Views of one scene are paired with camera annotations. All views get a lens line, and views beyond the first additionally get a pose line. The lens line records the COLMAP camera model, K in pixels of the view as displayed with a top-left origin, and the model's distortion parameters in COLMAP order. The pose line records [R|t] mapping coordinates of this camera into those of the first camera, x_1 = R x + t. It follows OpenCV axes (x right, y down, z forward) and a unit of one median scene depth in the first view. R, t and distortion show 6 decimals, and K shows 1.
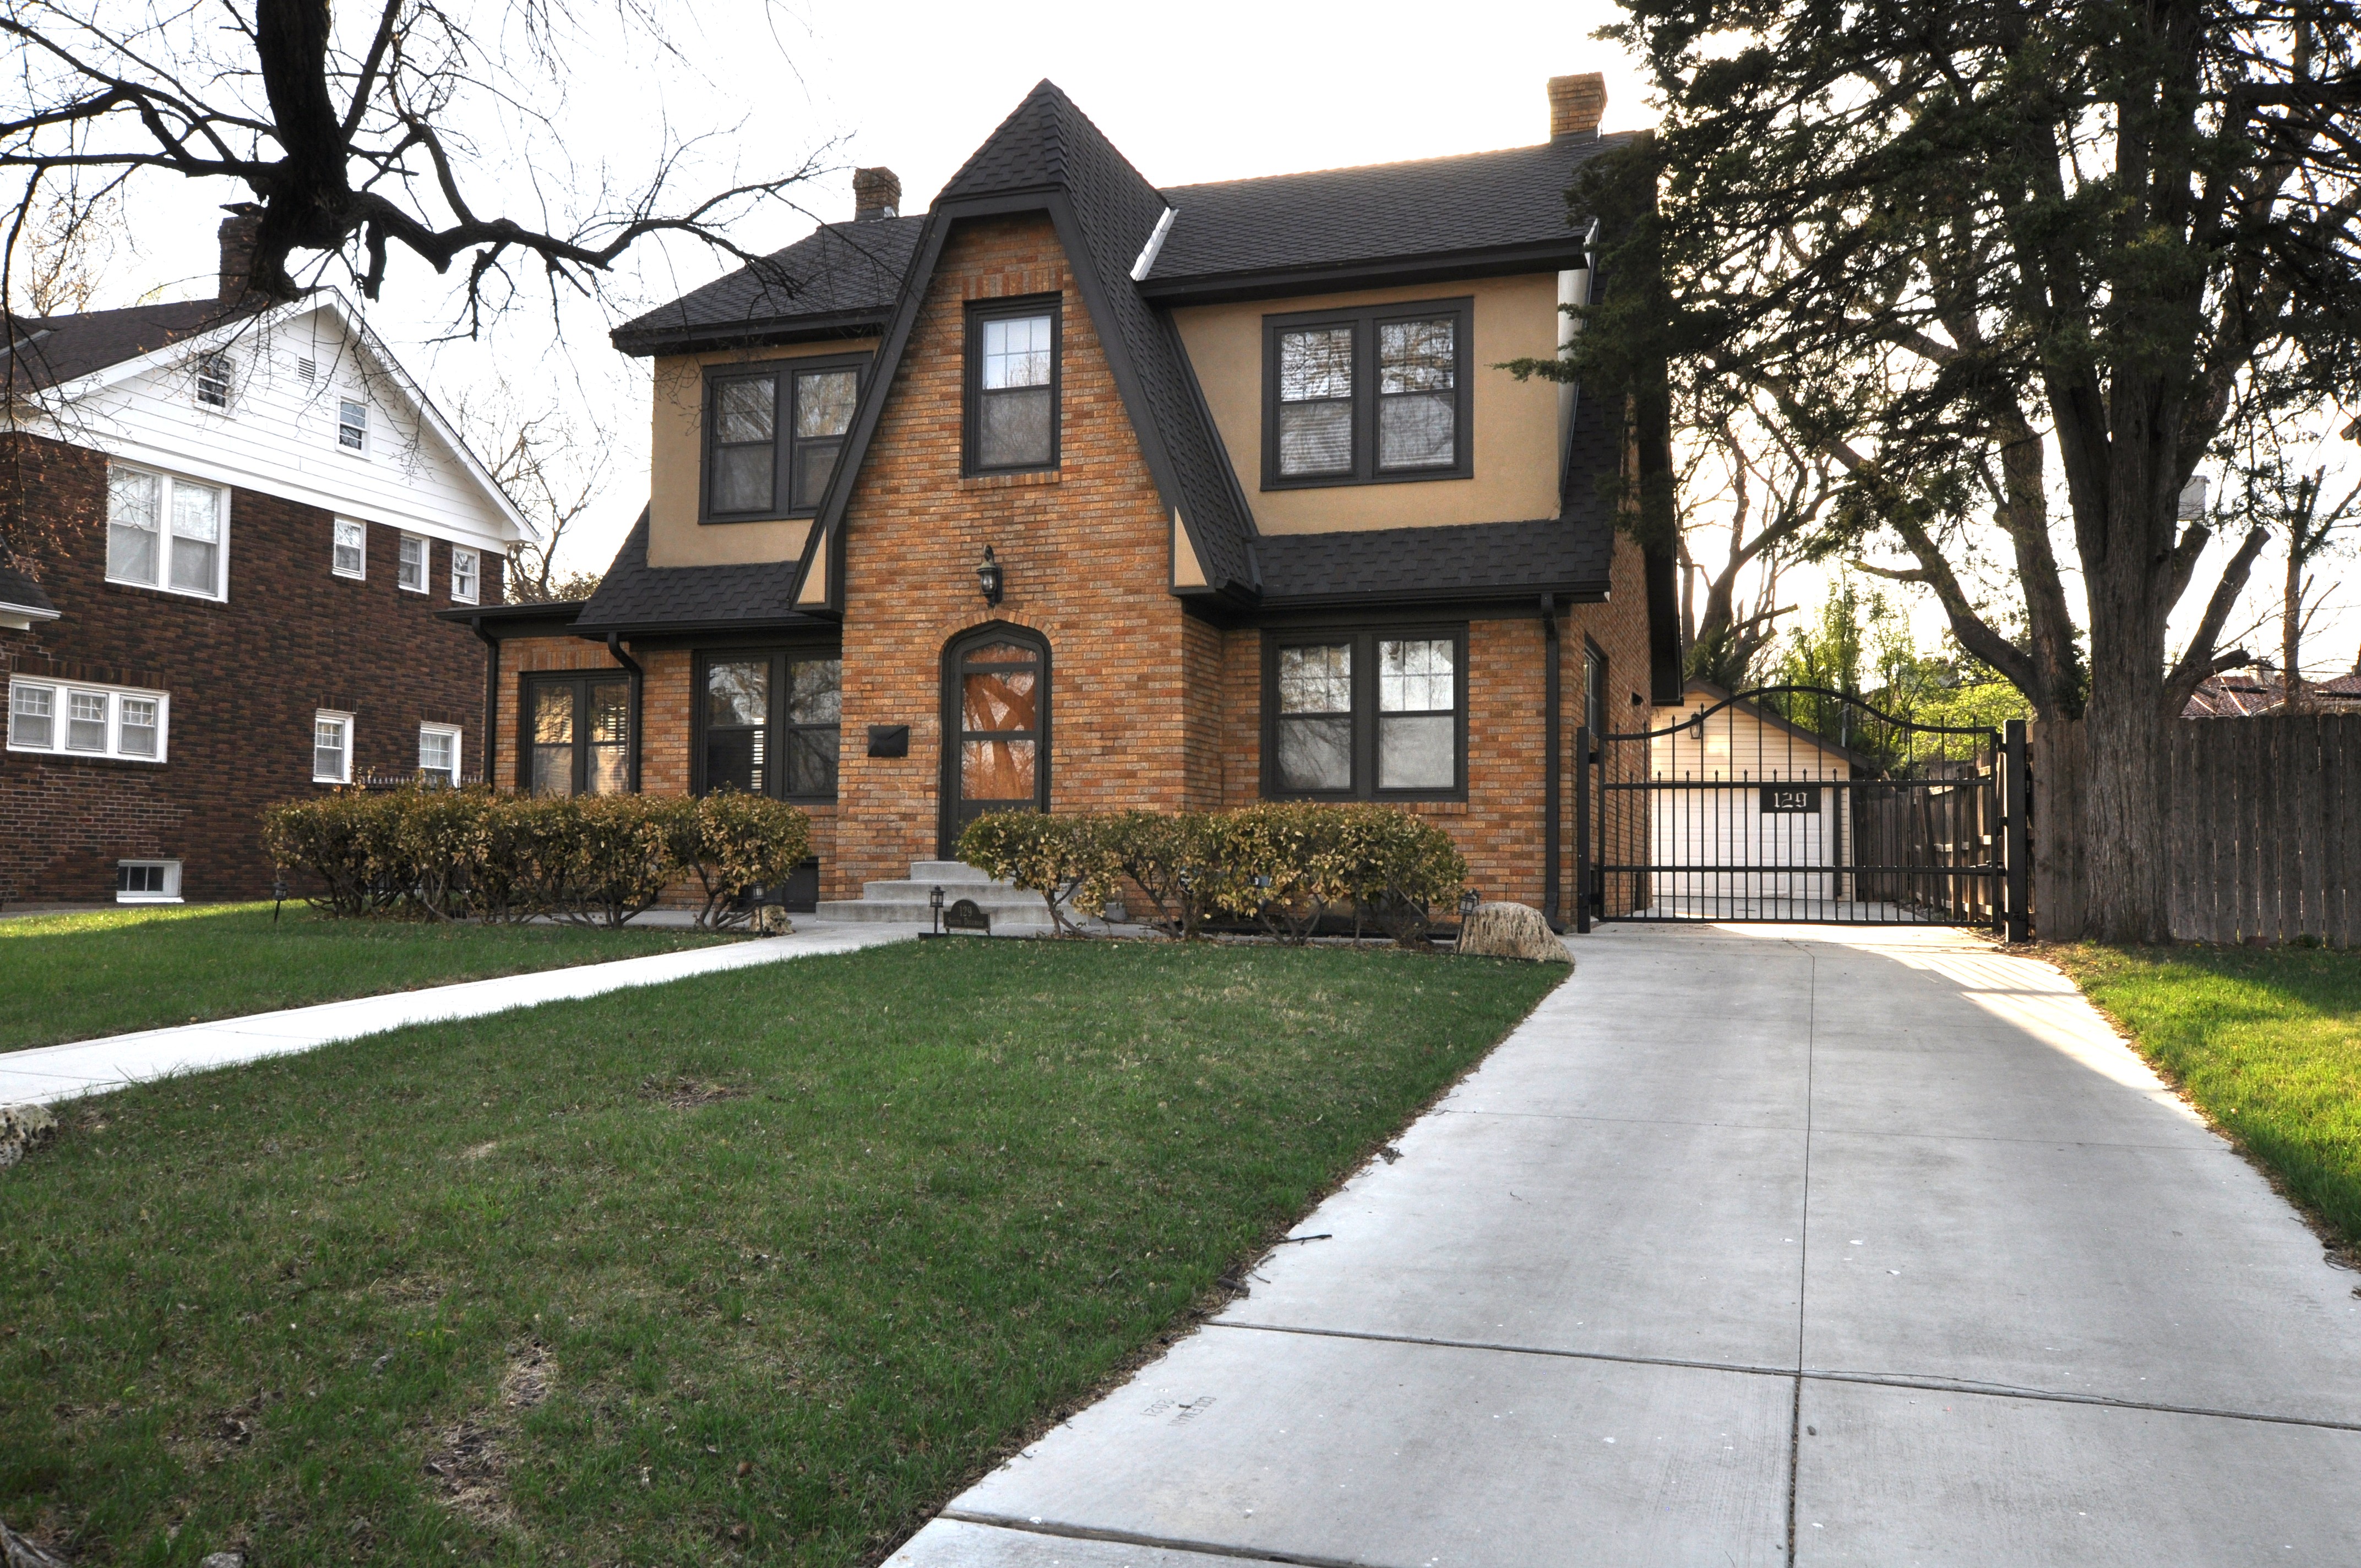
lens RADIAL K [[1870.7, 0, 1175.1], [0, 1870.7, 780.6], [0, 0, 1]] dist [-0.004709, 0.002459]
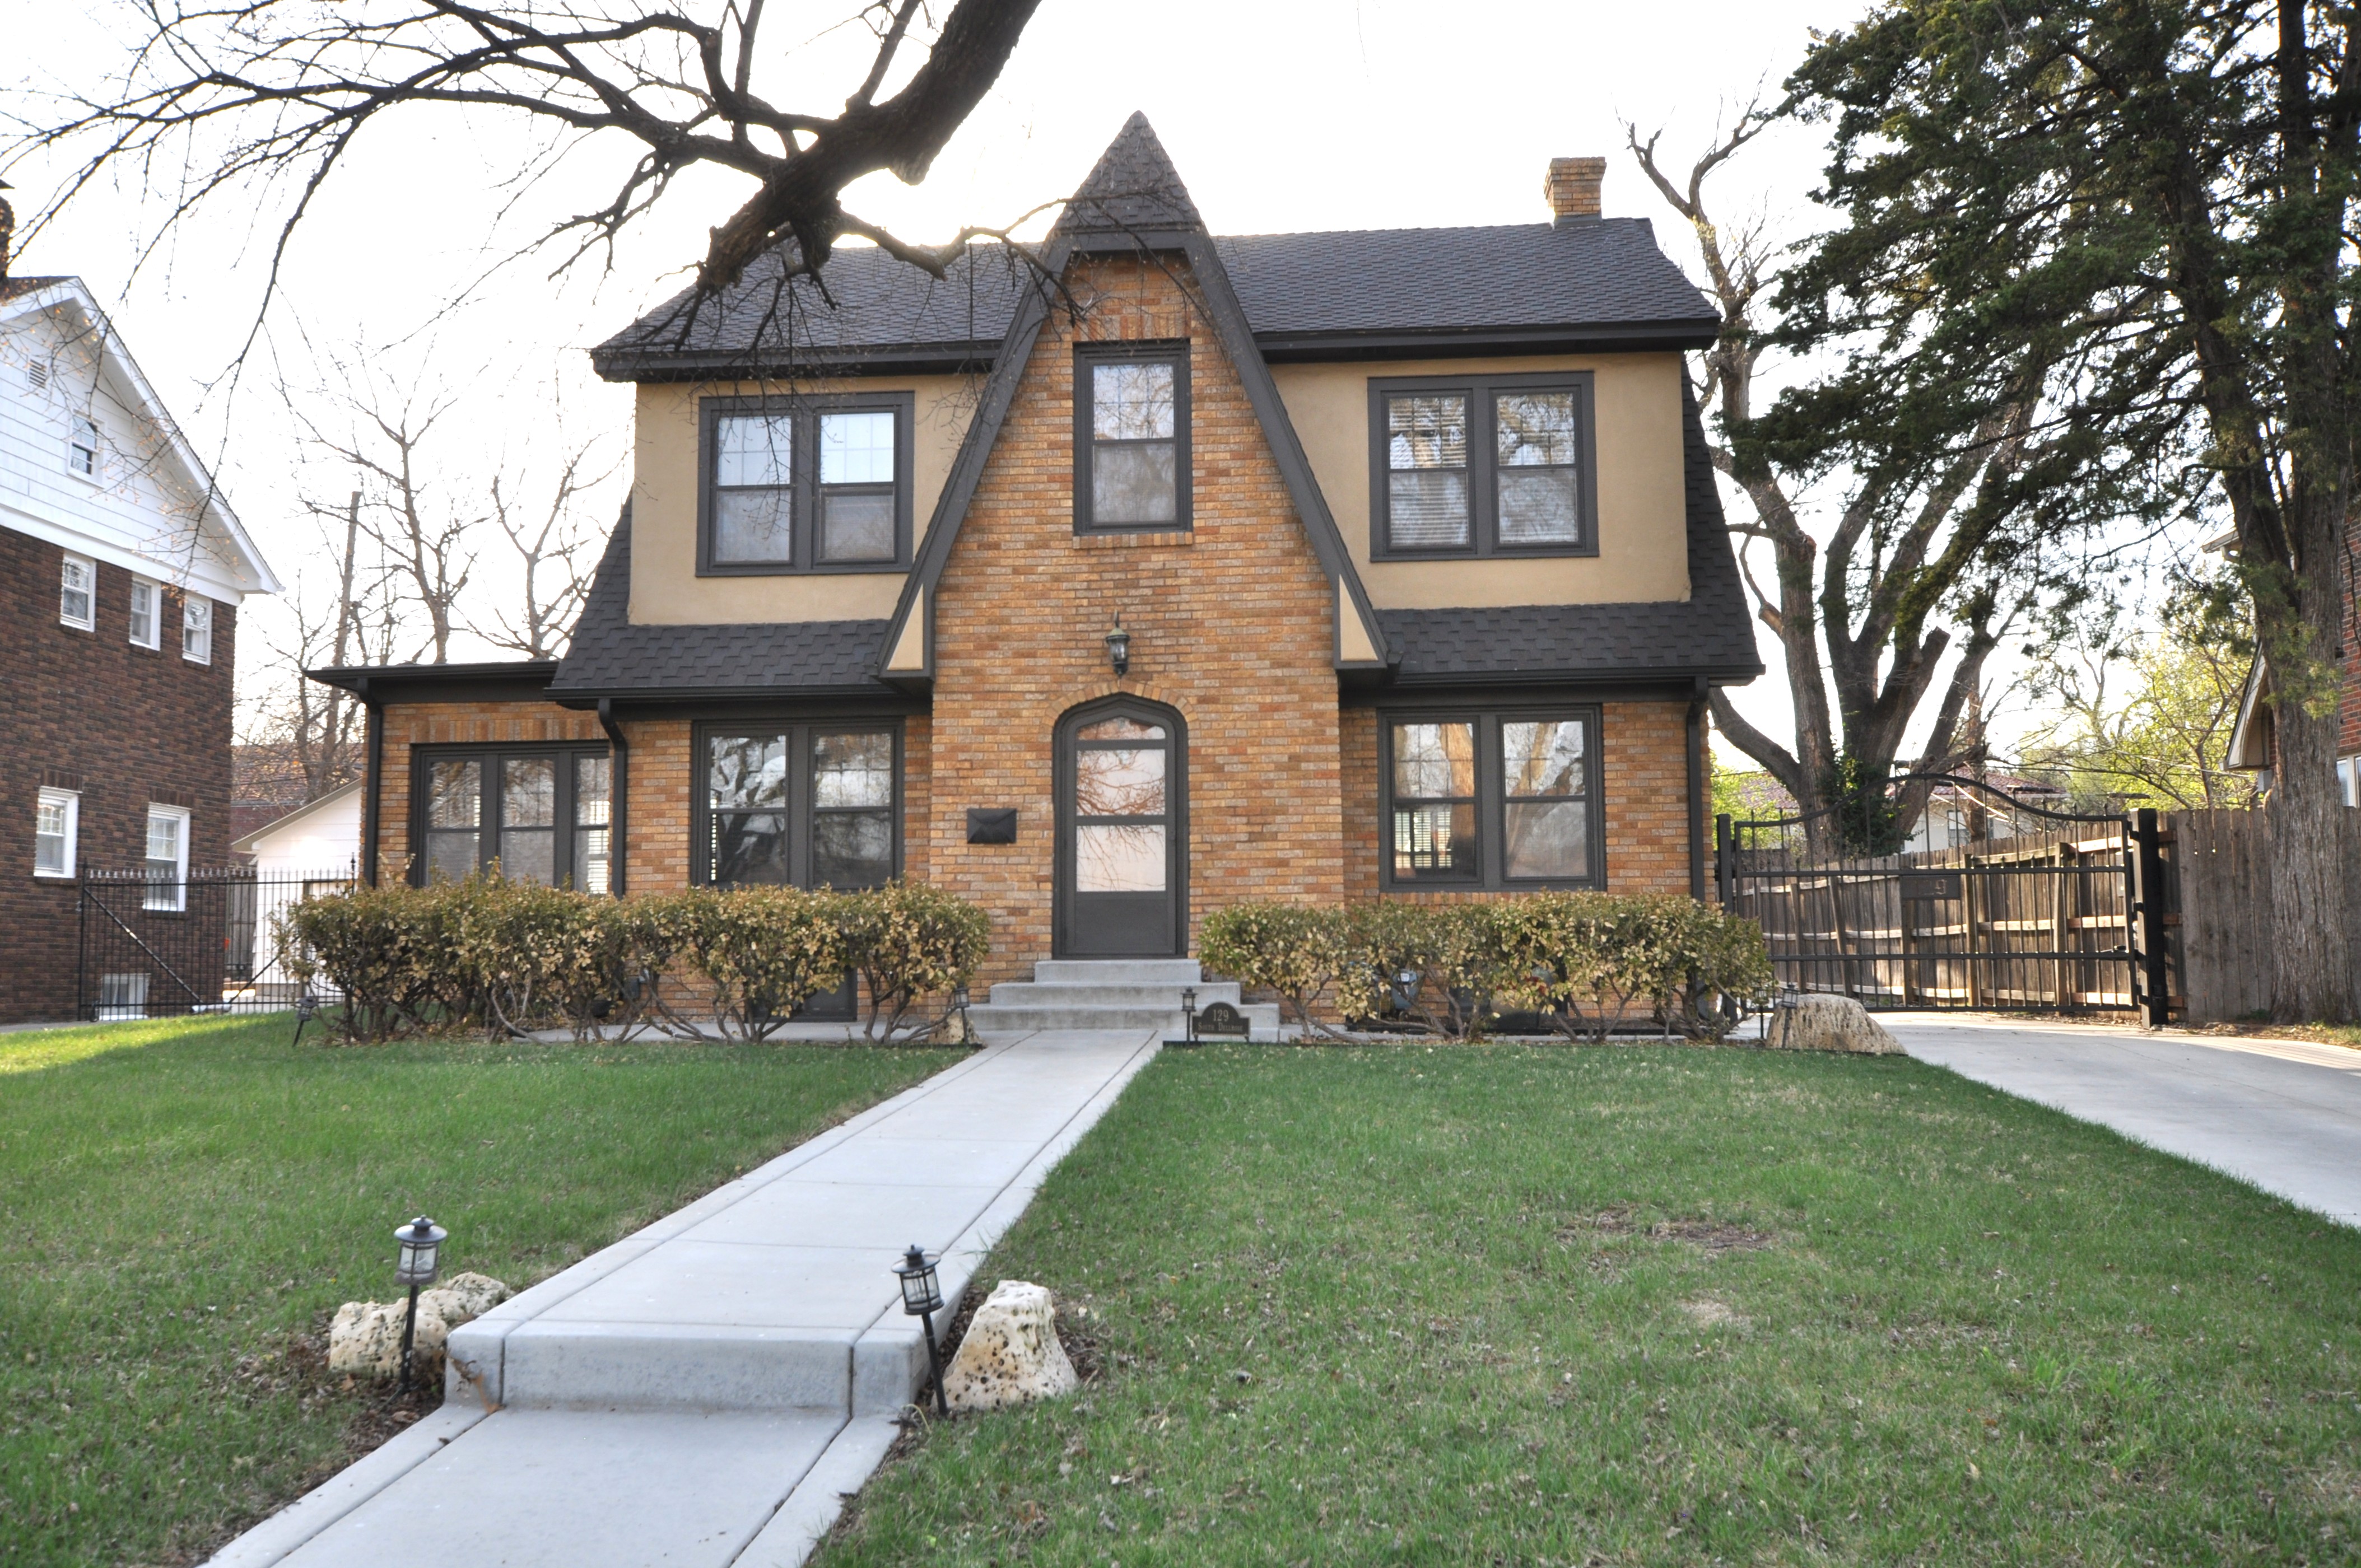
lens RADIAL K [[1951.7, 0, 1180.4], [0, 1951.7, 783.7], [0, 0, 1]] dist [0.003211, -0.006999]
pose [[0.968839, 0.008887, 0.247533, -0.295584], [0.002624, 0.998932, -0.046135, 0.001887], [-0.247678, 0.045347, 0.967780, 0.078892]]
